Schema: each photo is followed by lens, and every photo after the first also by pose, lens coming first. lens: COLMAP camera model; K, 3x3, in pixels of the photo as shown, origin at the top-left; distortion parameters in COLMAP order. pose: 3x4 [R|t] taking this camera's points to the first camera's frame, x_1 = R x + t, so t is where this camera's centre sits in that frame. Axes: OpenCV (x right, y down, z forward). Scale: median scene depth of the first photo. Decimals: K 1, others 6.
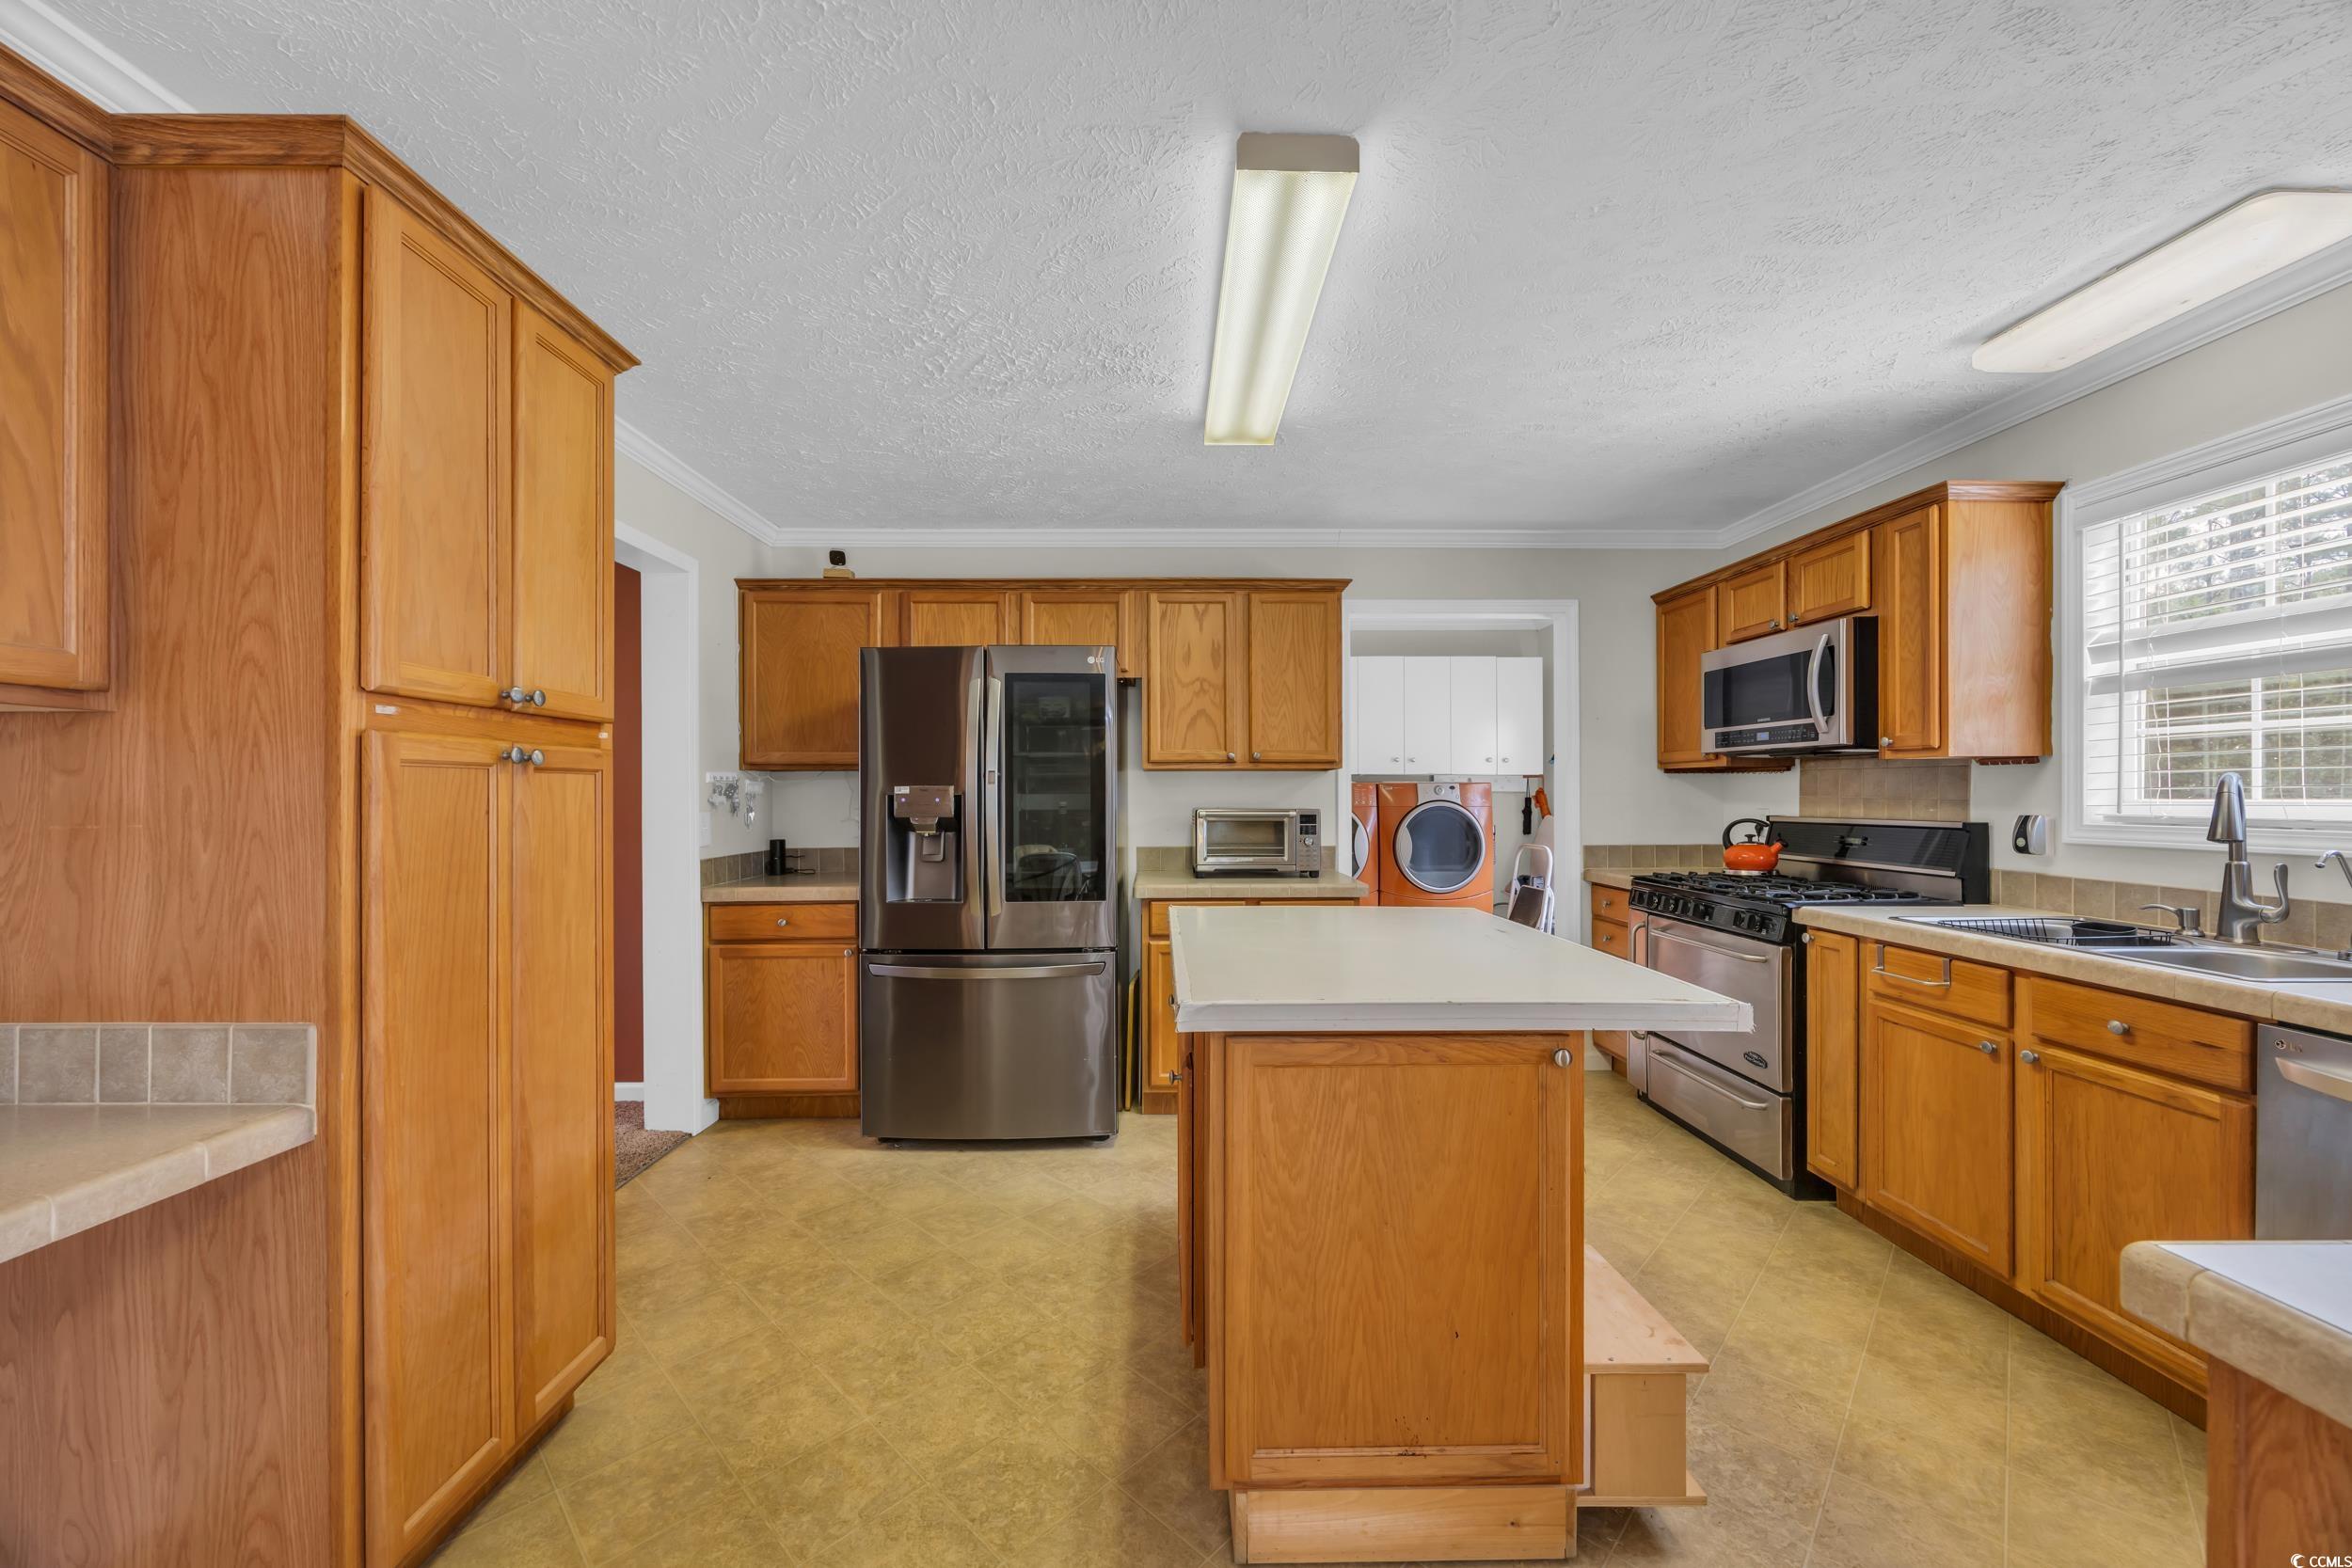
lens RADIAL K [[902.6, 0, 1158.7], [0, 902.6, 797.1], [0, 0, 1]] dist [-0.003435, 0.000204]
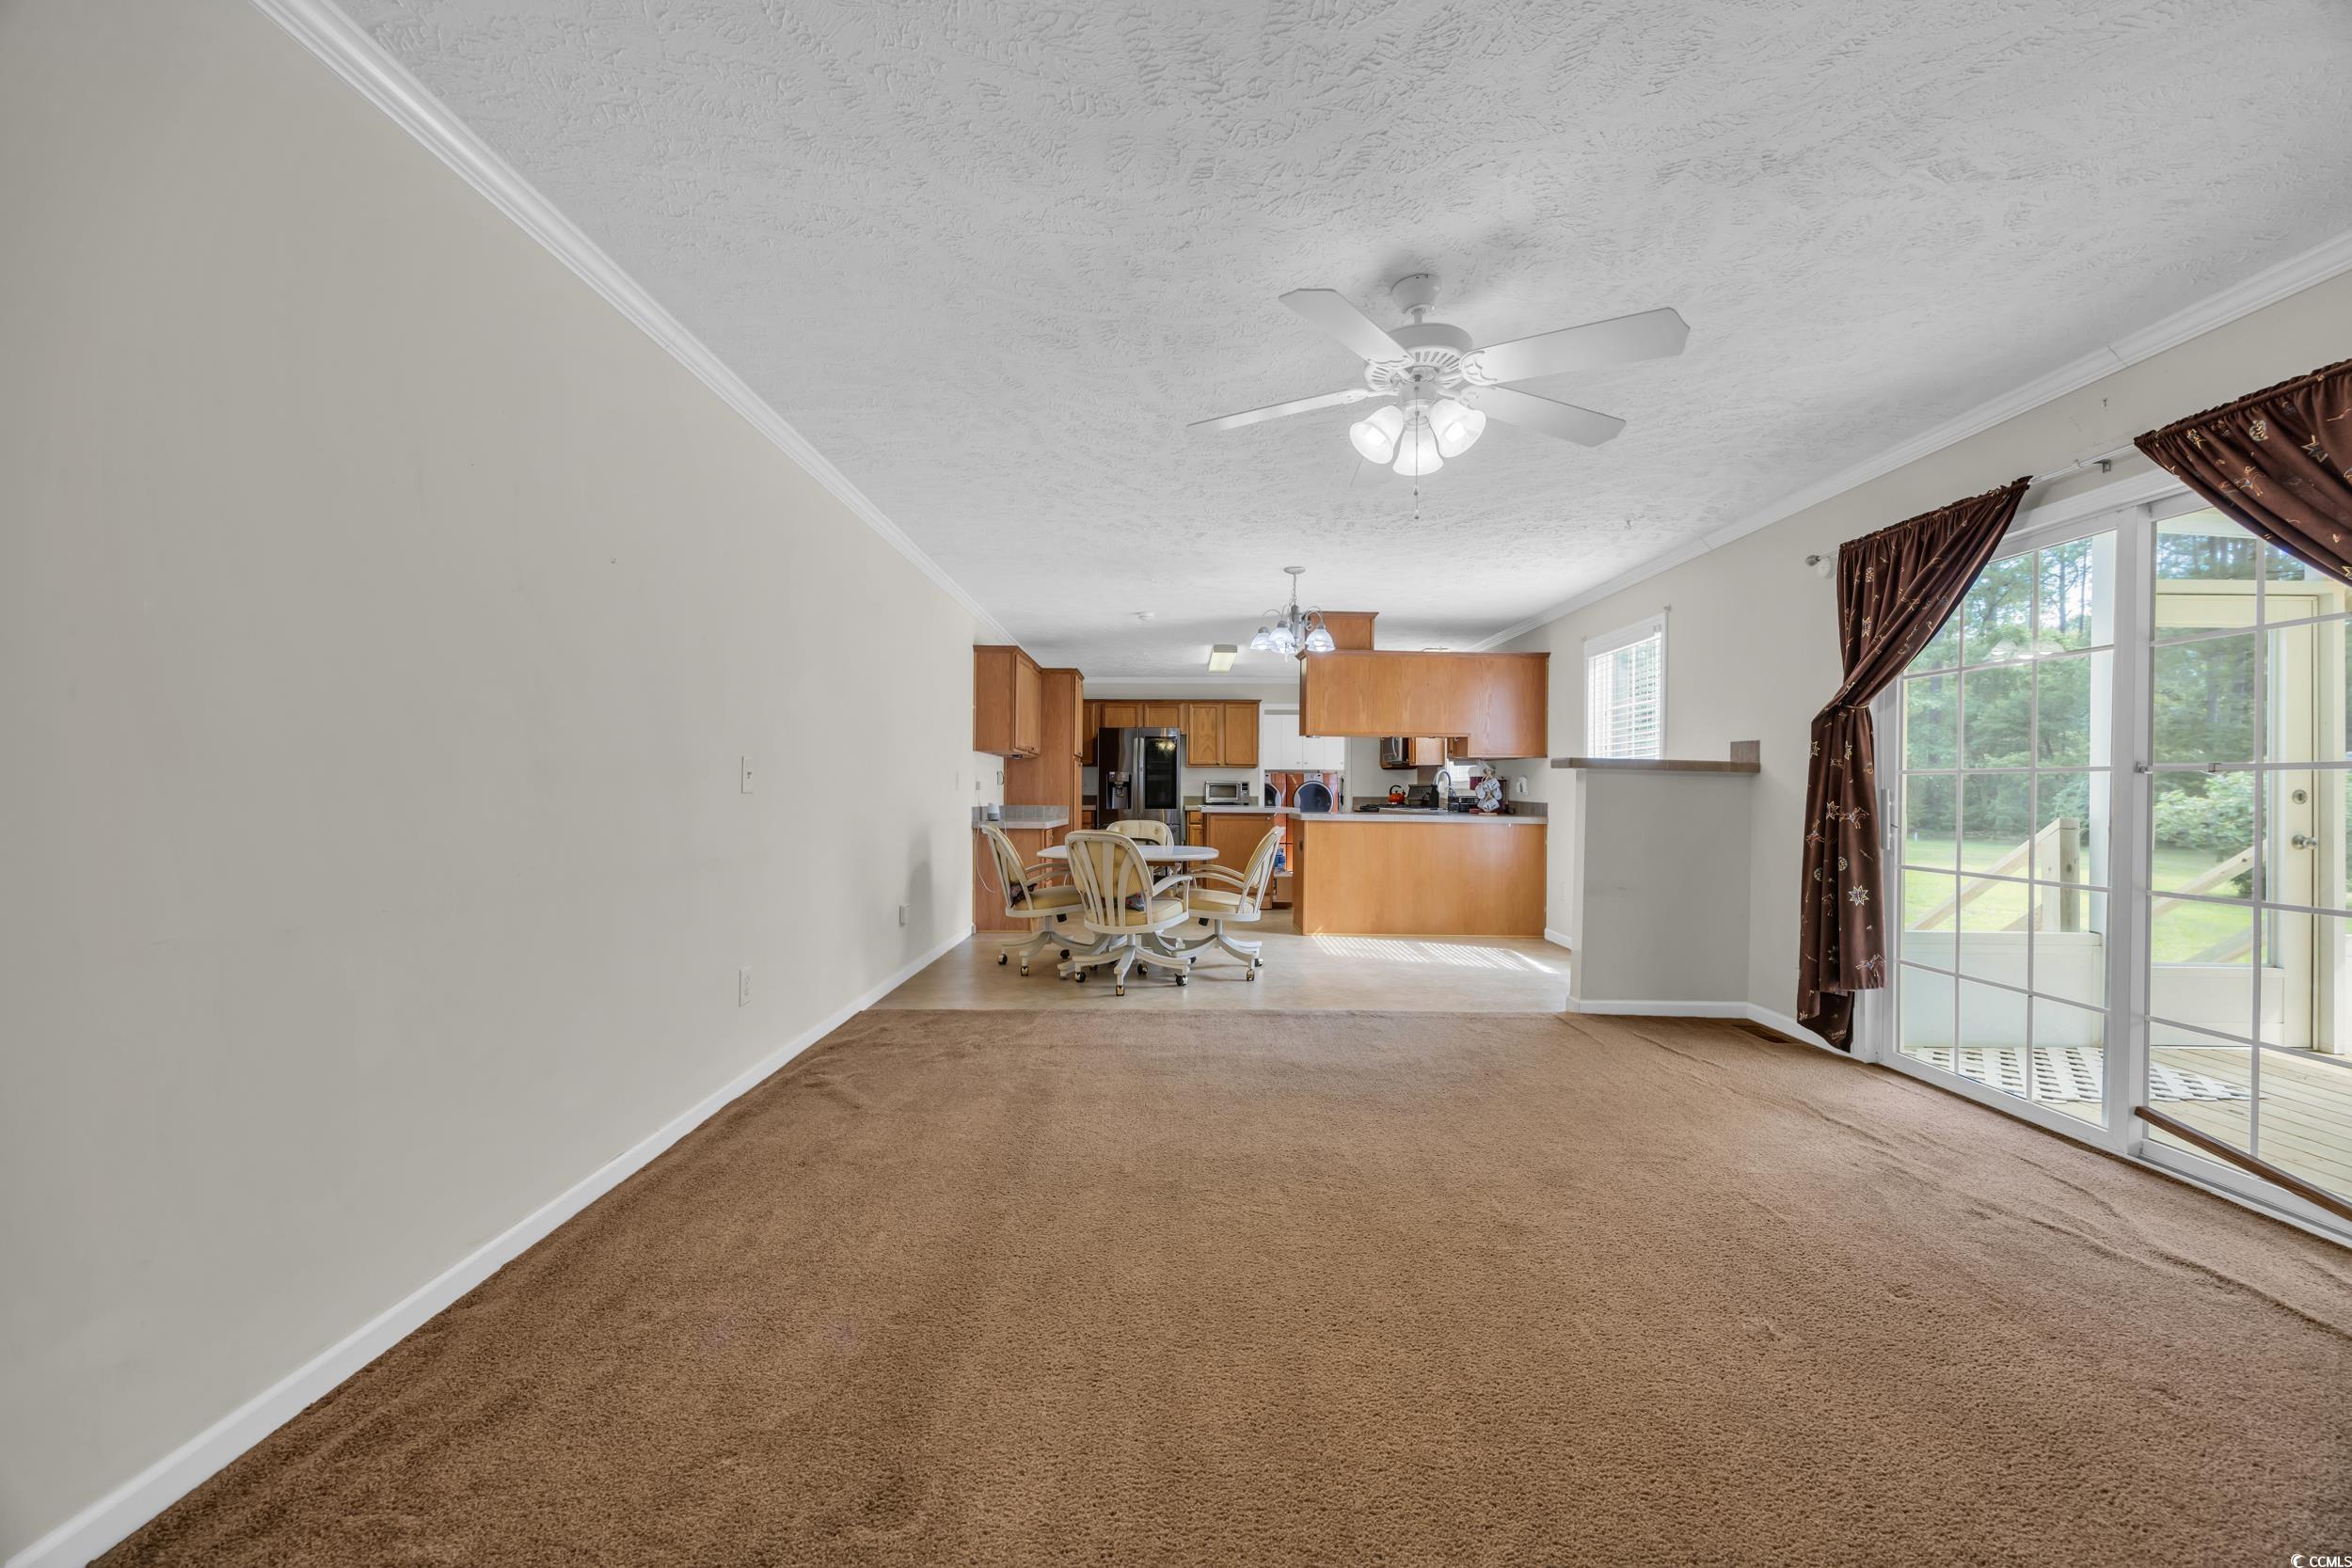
lens RADIAL K [[902.6, 0, 1163.0], [0, 902.6, 792.4], [0, 0, 1]] dist [-0.003435, 0.000204]
pose [[0.999971, 0.001672, -0.007428, -0.071546], [-0.001709, 0.999986, -0.004997, 0.062108], [0.007420, 0.005010, 0.999960, -1.834209]]
